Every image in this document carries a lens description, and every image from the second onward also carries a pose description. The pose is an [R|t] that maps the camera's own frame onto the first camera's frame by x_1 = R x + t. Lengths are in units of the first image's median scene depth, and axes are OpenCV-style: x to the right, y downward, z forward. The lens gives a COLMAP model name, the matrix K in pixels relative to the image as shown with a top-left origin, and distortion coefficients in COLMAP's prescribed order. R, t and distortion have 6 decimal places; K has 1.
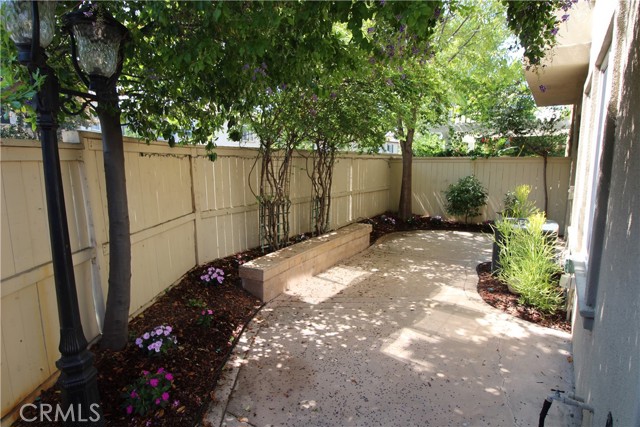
lens RADIAL K [[338.9, 0, 320.9], [0, 338.9, 210.7], [0, 0, 1]] dist [0.002880, -0.011552]
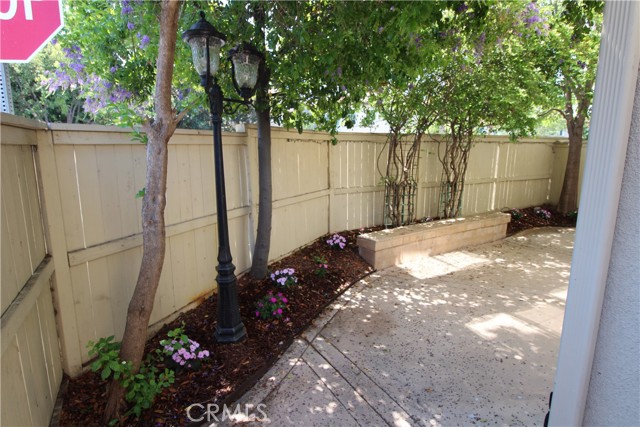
lens RADIAL K [[338.9, 0, 318.4], [0, 338.9, 213.3], [0, 0, 1]] dist [0.002880, -0.011552]
pose [[0.890847, 0.083888, -0.446491, 0.152089], [-0.062744, 0.996104, 0.061964, 0.021847], [0.449950, -0.027186, 0.892640, -0.098895]]
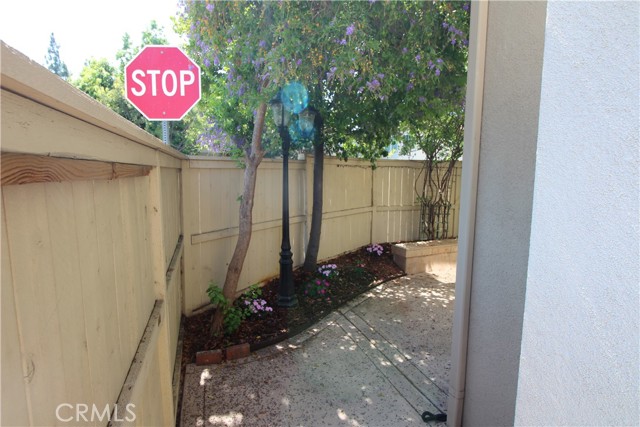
lens RADIAL K [[338.9, 0, 316.0], [0, 338.9, 213.1], [0, 0, 1]] dist [0.002880, -0.011552]
pose [[0.794115, 0.082192, -0.602184, 0.336679], [-0.096693, 0.995279, 0.008334, 0.050516], [0.600026, 0.051609, 0.798314, -0.310506]]
